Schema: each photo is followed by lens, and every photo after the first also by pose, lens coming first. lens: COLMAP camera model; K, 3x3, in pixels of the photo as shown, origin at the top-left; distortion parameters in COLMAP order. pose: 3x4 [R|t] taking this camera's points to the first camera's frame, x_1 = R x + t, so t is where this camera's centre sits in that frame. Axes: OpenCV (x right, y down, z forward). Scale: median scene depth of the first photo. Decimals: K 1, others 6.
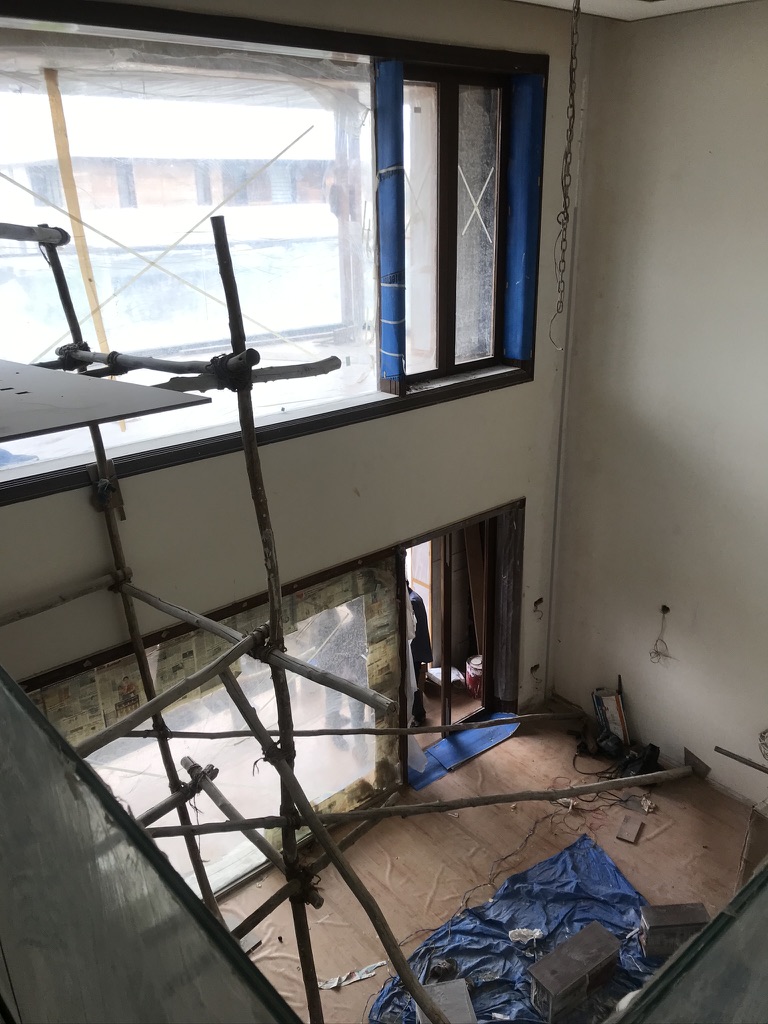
lens RADIAL K [[830.7, 0, 384.5], [0, 830.7, 509.4], [0, 0, 1]] dist [0.033506, -0.038024]
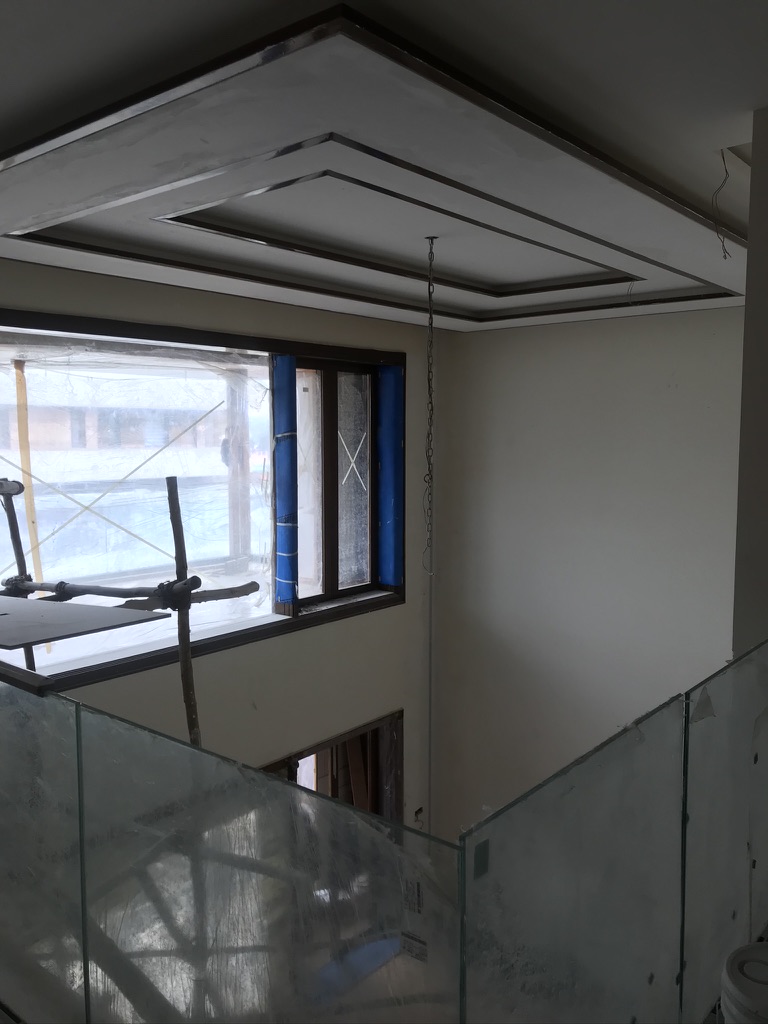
lens RADIAL K [[830.7, 0, 384.5], [0, 830.7, 509.4], [0, 0, 1]] dist [0.033506, -0.038024]
pose [[0.986545, 0.000704, 0.163486, -0.045387], [0.043772, 0.962345, -0.268284, 0.033501], [-0.157519, 0.271830, 0.949366, -0.149208]]
